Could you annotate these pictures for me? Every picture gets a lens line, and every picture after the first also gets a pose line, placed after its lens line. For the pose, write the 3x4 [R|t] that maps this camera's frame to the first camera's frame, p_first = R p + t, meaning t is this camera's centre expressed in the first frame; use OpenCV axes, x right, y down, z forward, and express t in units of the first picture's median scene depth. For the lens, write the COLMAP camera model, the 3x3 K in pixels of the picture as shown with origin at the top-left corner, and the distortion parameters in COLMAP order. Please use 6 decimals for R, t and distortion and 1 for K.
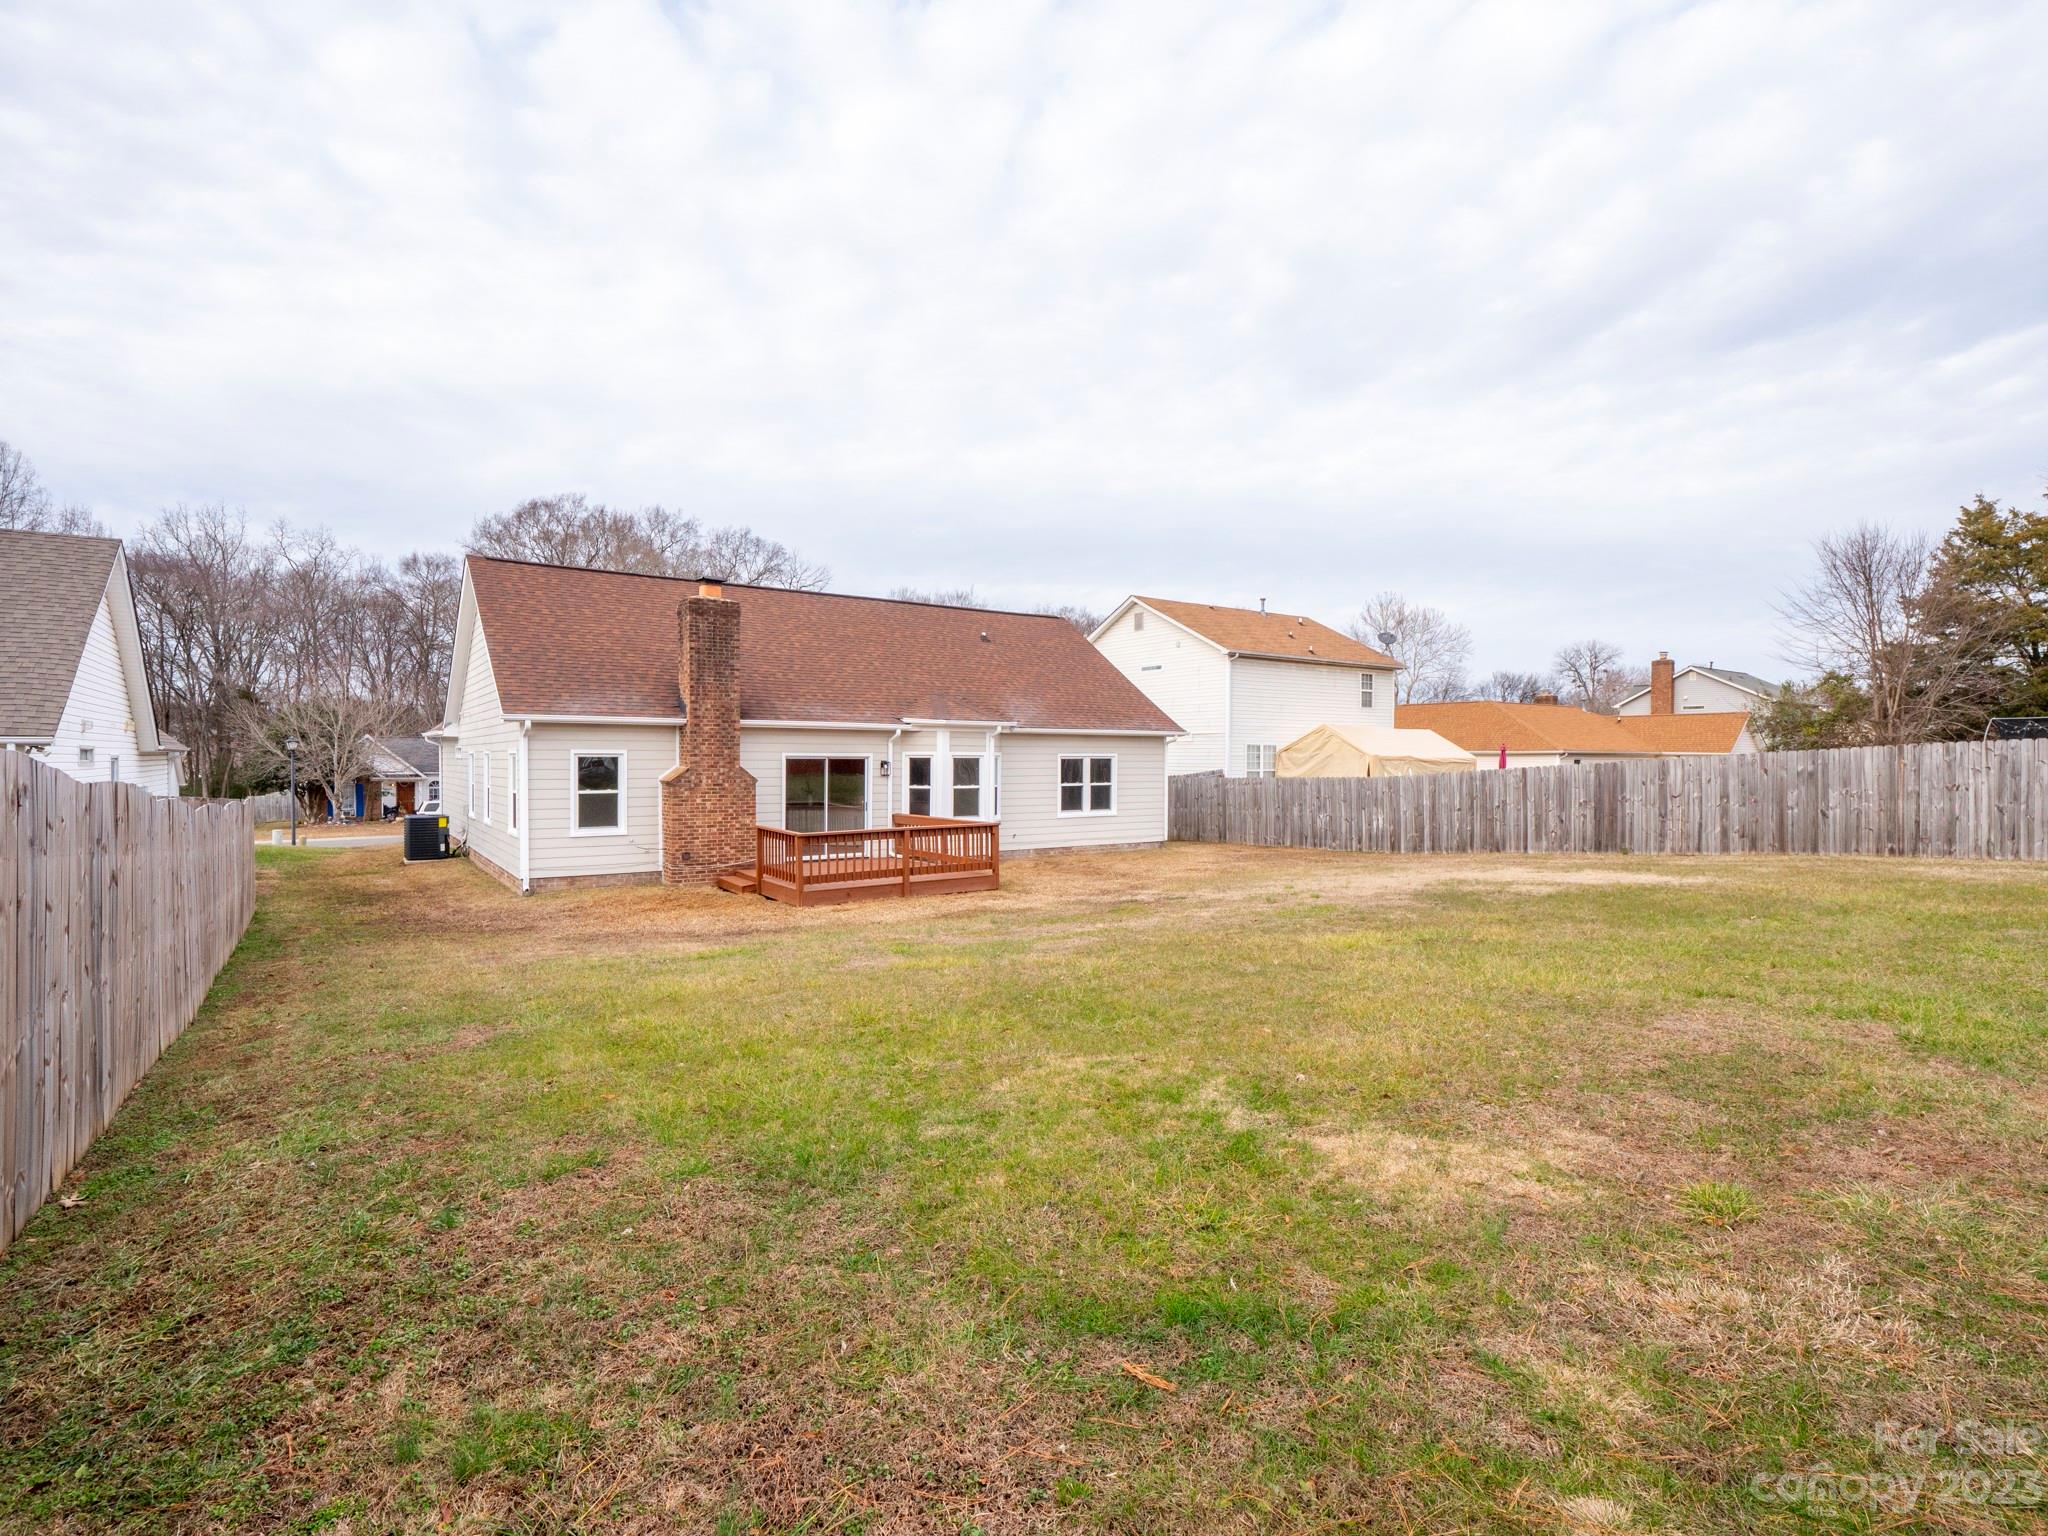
lens RADIAL K [[984.7, 0, 1013.0], [0, 984.7, 765.4], [0, 0, 1]] dist [-0.001244, 0.000388]
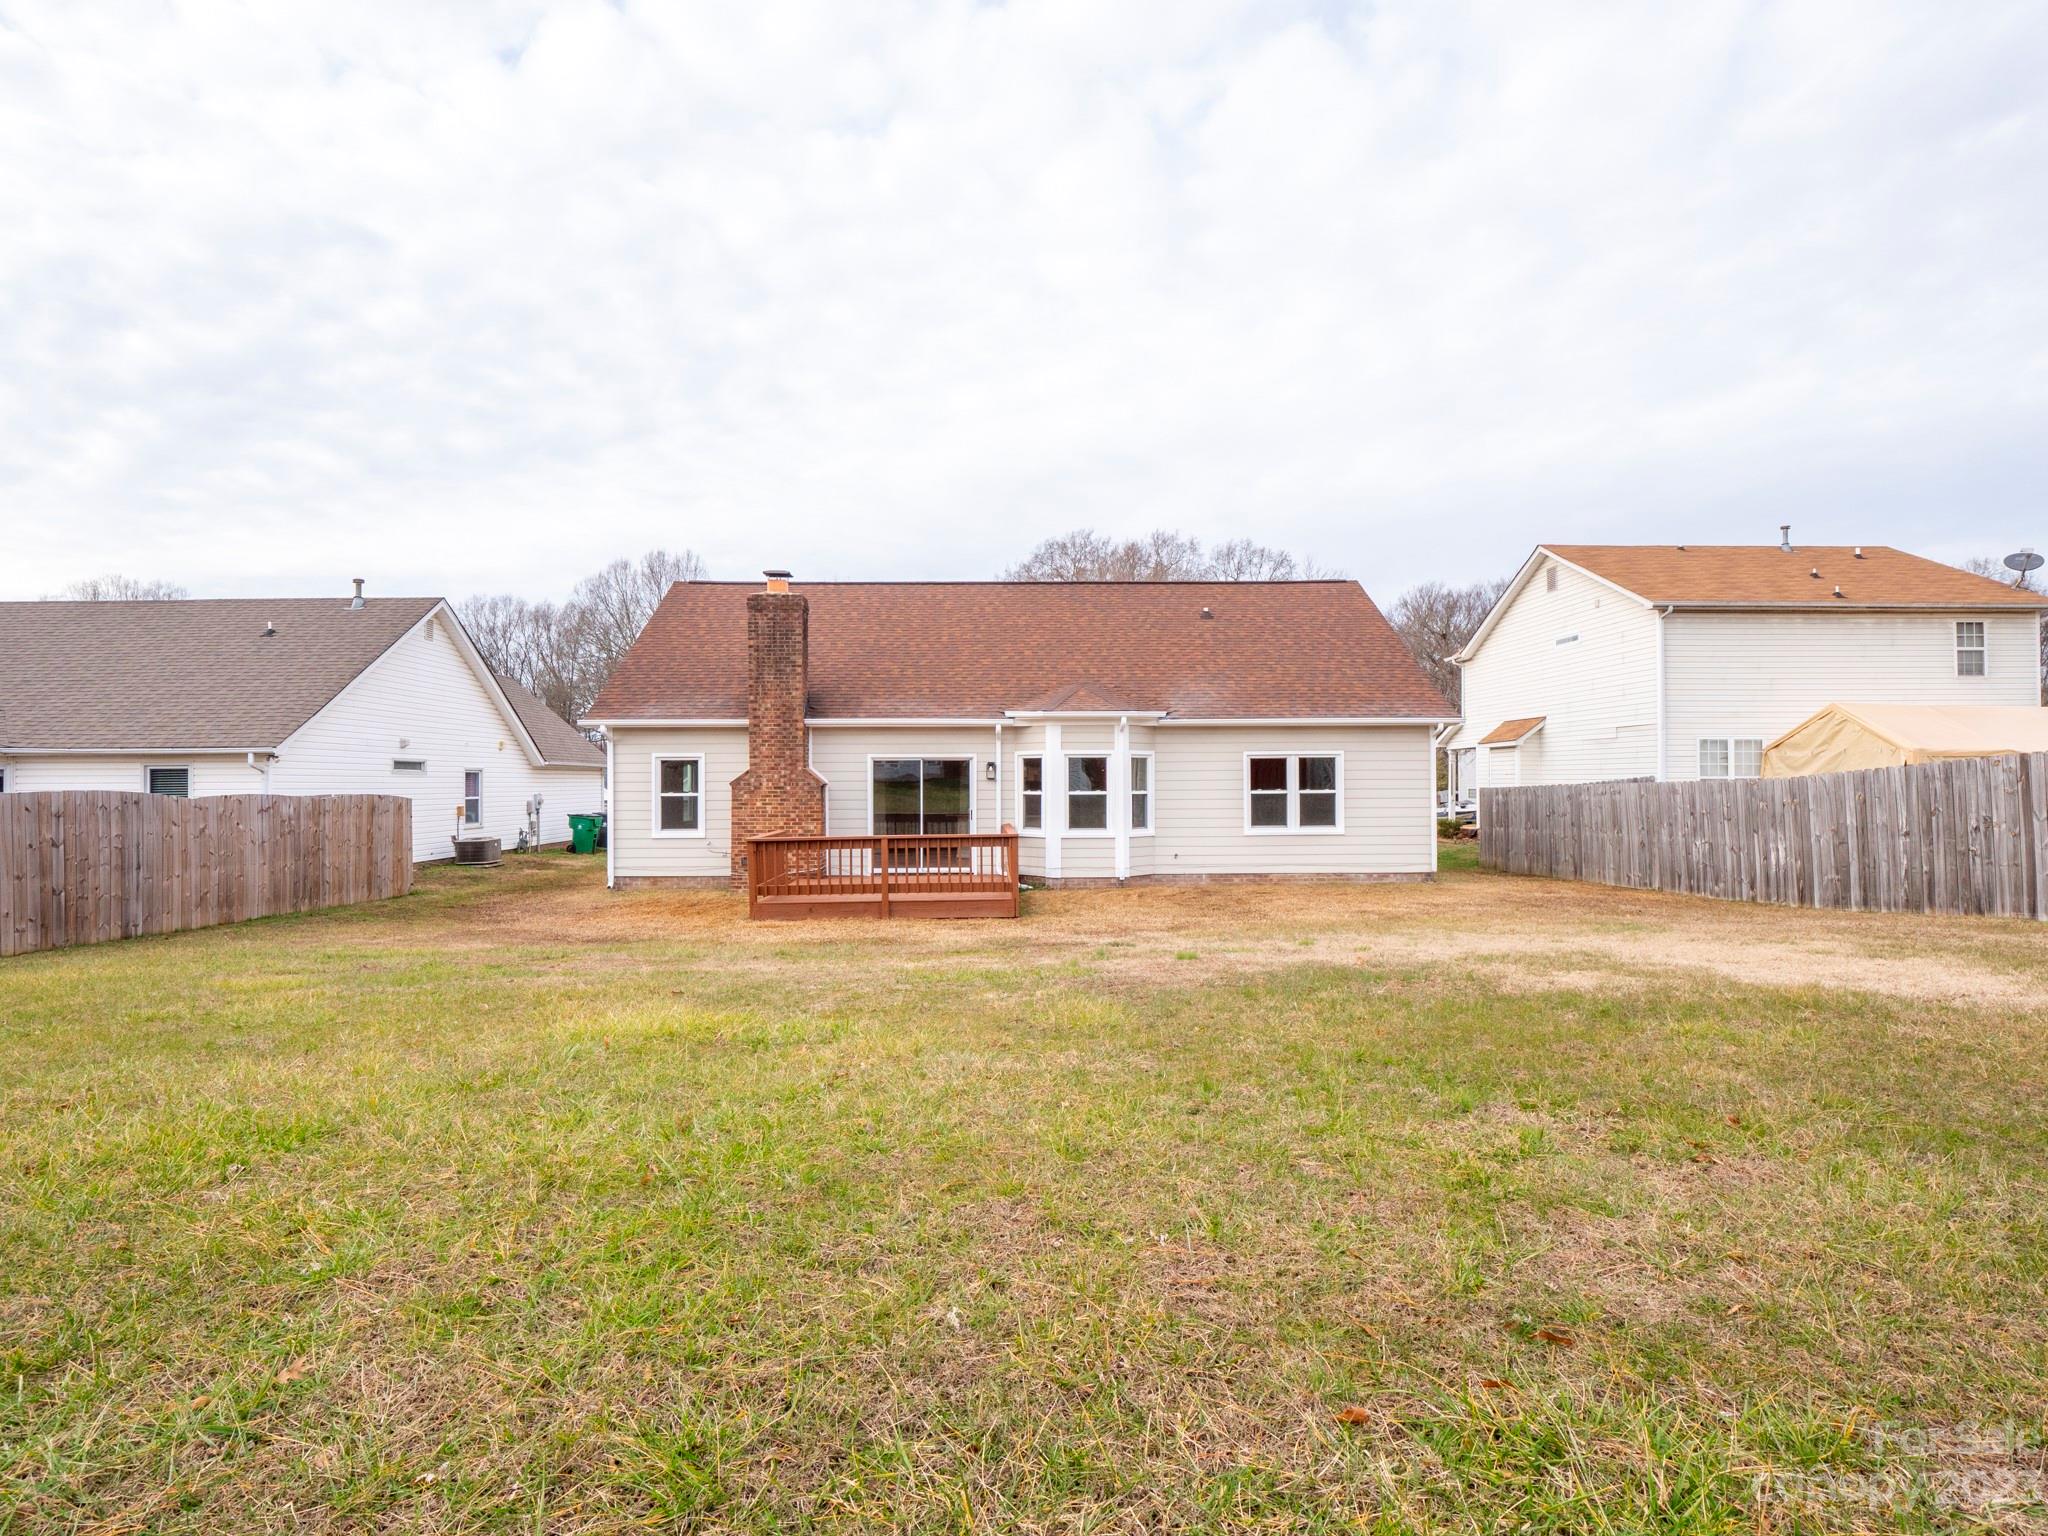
lens RADIAL K [[1005.8, 0, 1024.0], [0, 1005.8, 768.0], [0, 0, 1]] dist [-0.019250, 0.000177]
pose [[0.832787, -0.015246, -0.553384, 0.337367], [0.003380, 0.999742, -0.022458, 0.018047], [0.553583, 0.016832, 0.832624, 0.252367]]
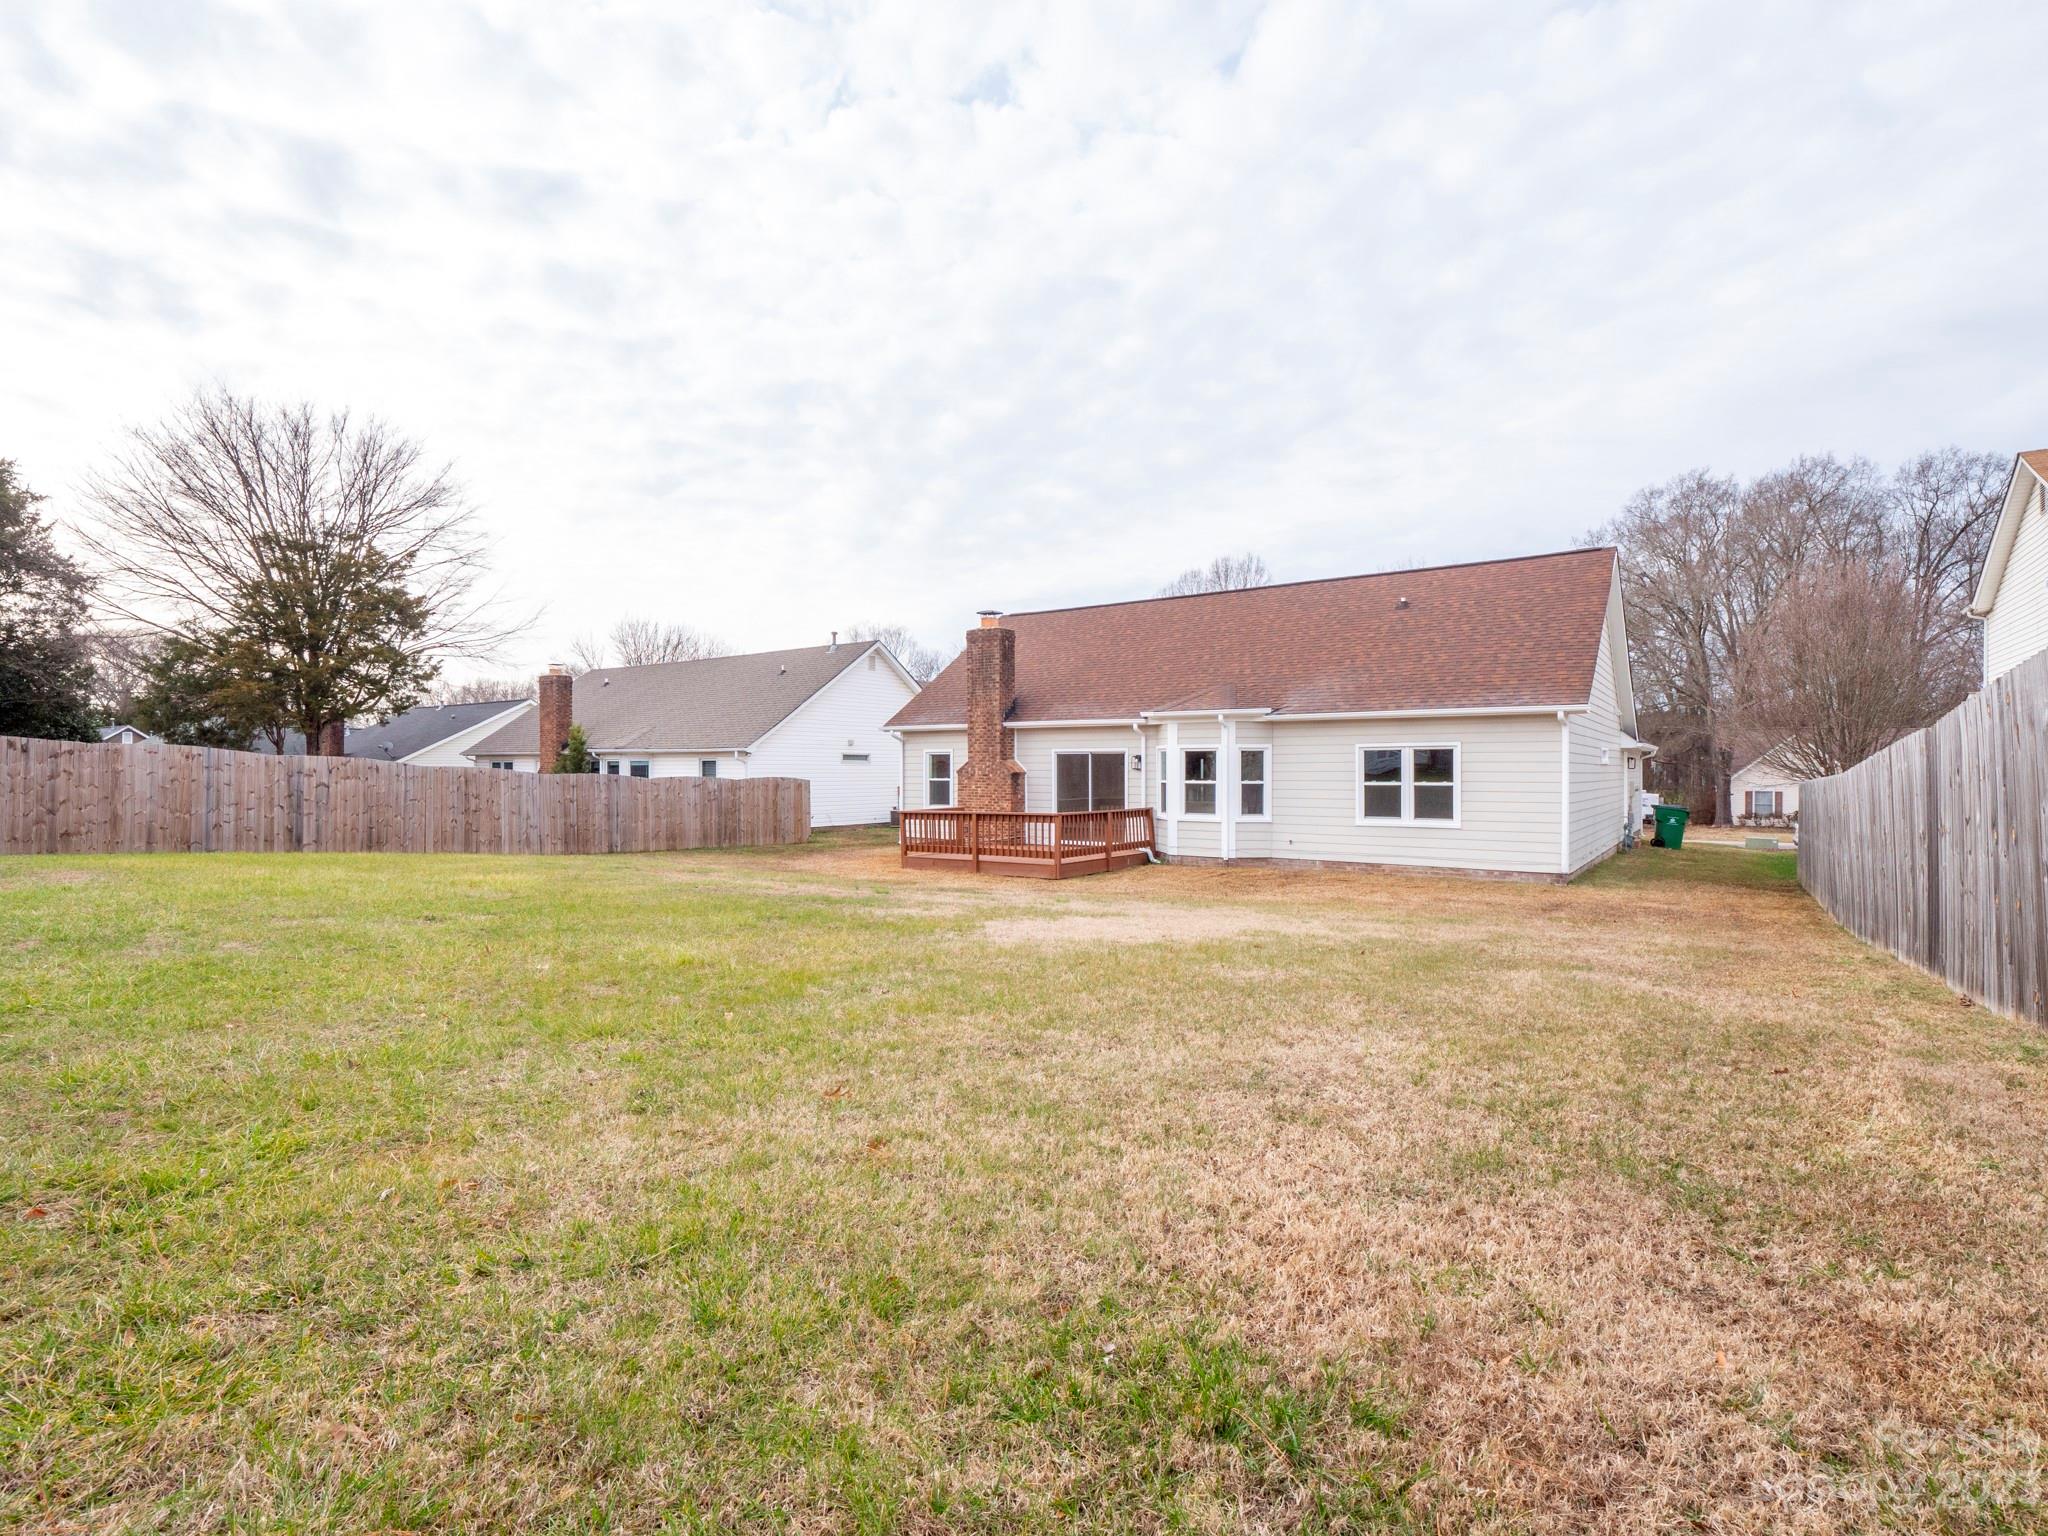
lens RADIAL K [[984.7, 0, 1013.0], [0, 984.7, 765.4], [0, 0, 1]] dist [-0.001244, 0.000388]
pose [[0.332094, -0.007056, -0.943220, 0.701224], [-0.007197, 0.999924, -0.010014, 0.015273], [0.943219, 0.010113, 0.332018, 0.478799]]
